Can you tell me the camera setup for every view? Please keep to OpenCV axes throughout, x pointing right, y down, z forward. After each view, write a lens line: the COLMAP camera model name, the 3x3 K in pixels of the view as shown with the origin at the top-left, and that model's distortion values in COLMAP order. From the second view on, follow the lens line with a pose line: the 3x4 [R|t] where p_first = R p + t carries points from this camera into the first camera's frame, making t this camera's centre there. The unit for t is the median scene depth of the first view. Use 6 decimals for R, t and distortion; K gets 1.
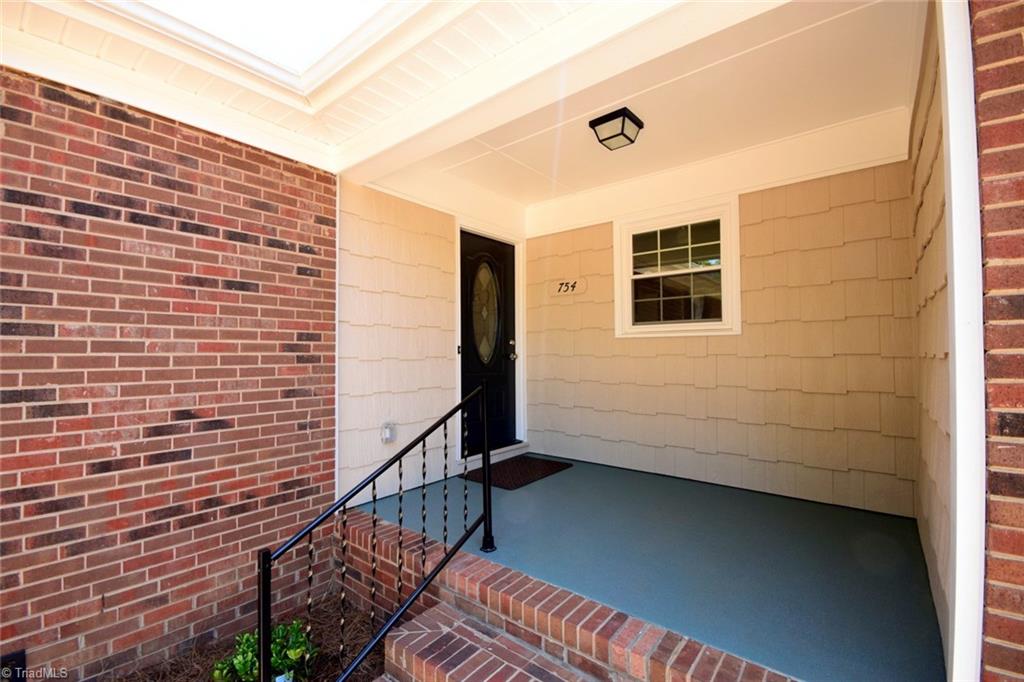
lens RADIAL K [[445.5, 0, 511.7], [0, 445.5, 341.4], [0, 0, 1]] dist [0.007547, -0.008871]
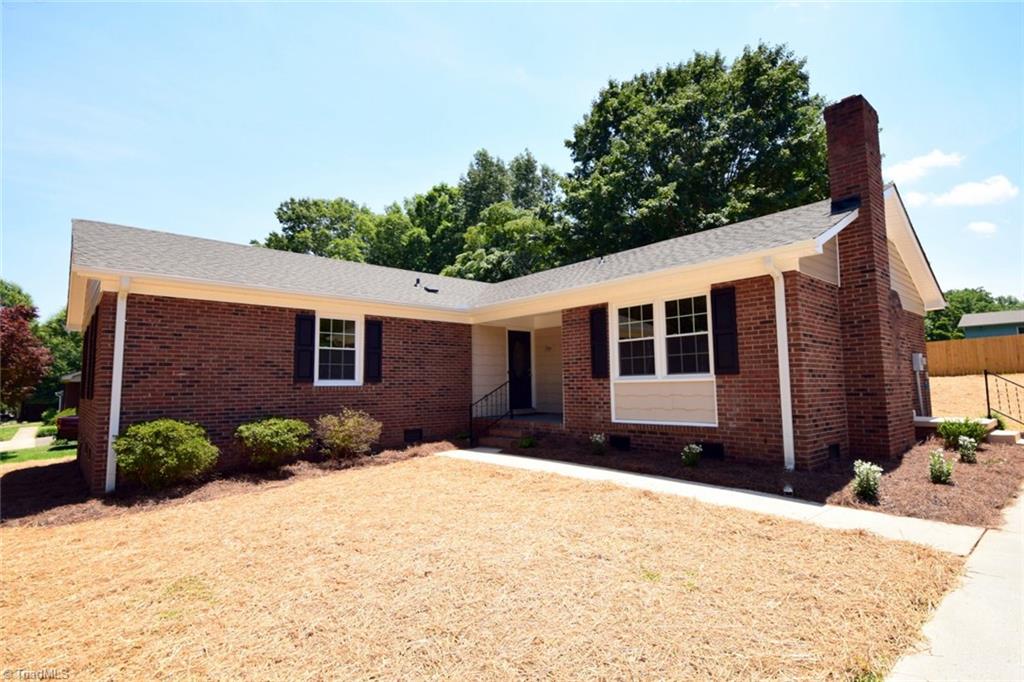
lens RADIAL K [[504.3, 0, 516.4], [0, 504.3, 346.3], [0, 0, 1]] dist [0.000586, -0.000060]
pose [[0.983311, -0.032220, -0.179059, 0.536344], [0.019962, 0.997358, -0.069847, 0.079870], [0.180837, 0.065107, 0.981356, -2.276337]]
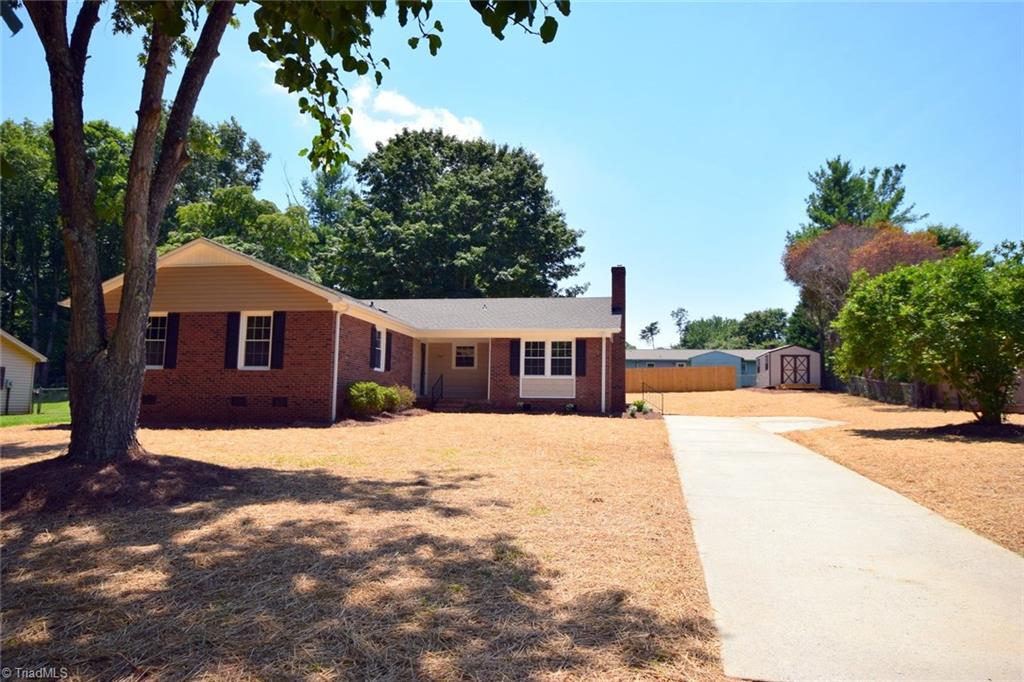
lens RADIAL K [[717.2, 0, 515.3], [0, 717.2, 337.2], [0, 0, 1]] dist [-0.011556, -0.002005]
pose [[0.875808, 0.065679, 0.478171, -2.732377], [-0.020547, 0.994874, -0.099016, 0.378269], [-0.482223, 0.076894, 0.872667, -5.732935]]
